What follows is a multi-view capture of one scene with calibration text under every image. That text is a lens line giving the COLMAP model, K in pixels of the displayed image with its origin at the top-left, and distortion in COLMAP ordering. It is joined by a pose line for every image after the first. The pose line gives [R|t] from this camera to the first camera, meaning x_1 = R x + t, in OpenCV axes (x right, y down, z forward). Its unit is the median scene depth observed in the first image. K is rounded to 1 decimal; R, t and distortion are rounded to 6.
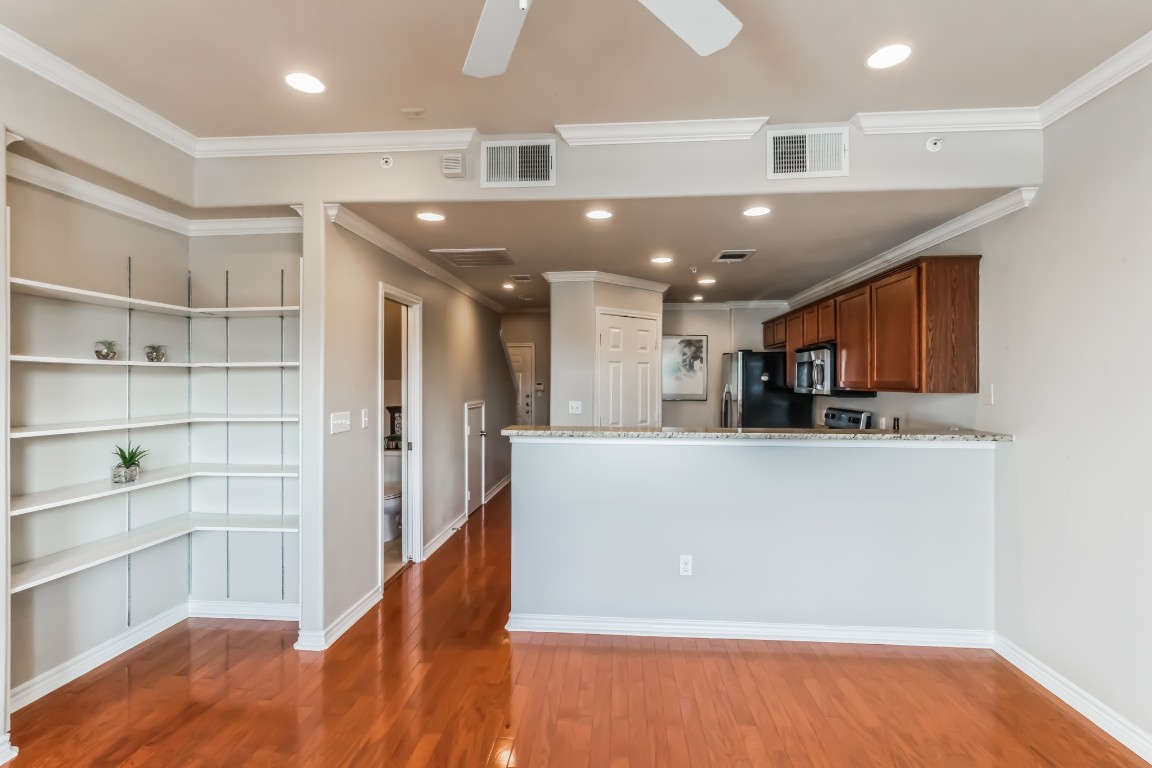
lens RADIAL K [[541.0, 0, 577.3], [0, 541.0, 380.8], [0, 0, 1]] dist [-0.001285, 0.000334]
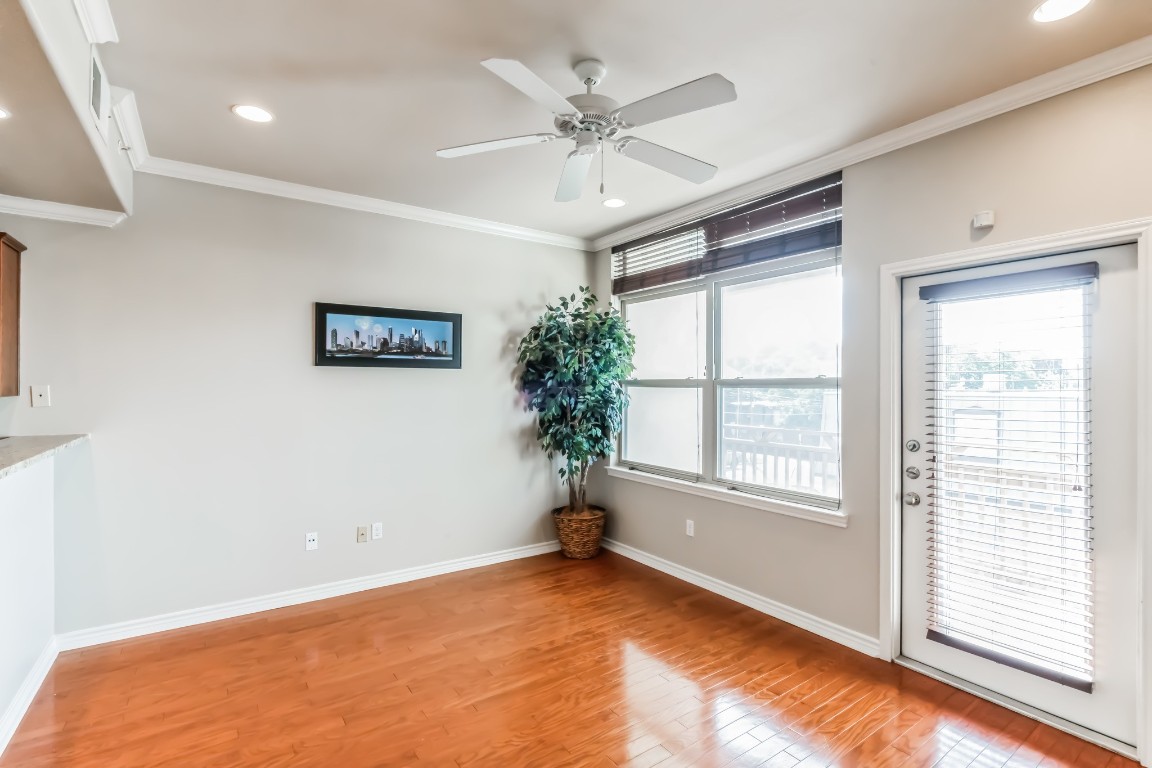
lens RADIAL K [[534.2, 0, 576.0], [0, 534.2, 384.0], [0, 0, 1]] dist [-0.003508, 0.000100]
pose [[-0.631449, -0.000421, 0.775417, -0.554605], [-0.002492, 0.999996, -0.001486, 0.001671], [-0.775413, -0.002871, -0.631448, 0.827981]]
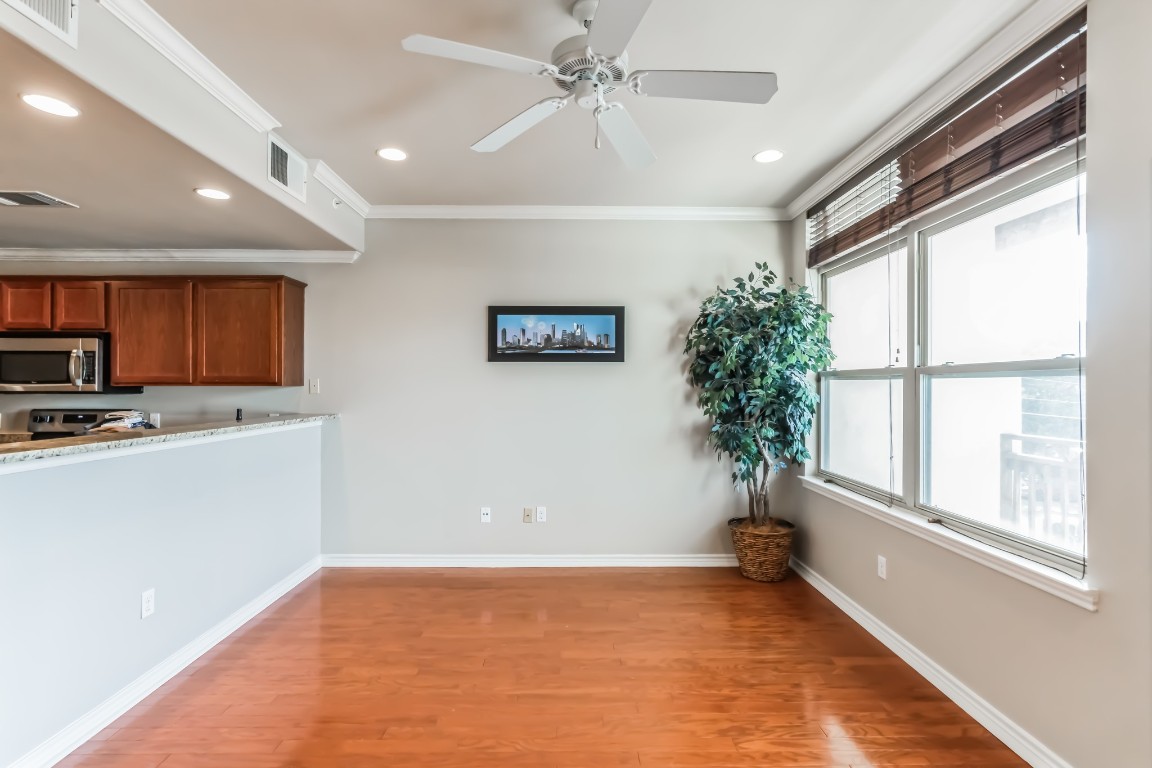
lens RADIAL K [[529.5, 0, 574.5], [0, 529.5, 383.8], [0, 0, 1]] dist [-0.000340, 0.001014]
pose [[-0.089549, 0.001816, 0.995981, -0.626595], [-0.001285, 0.999997, -0.001938, 0.019393], [-0.995982, -0.001454, -0.089547, 0.441229]]
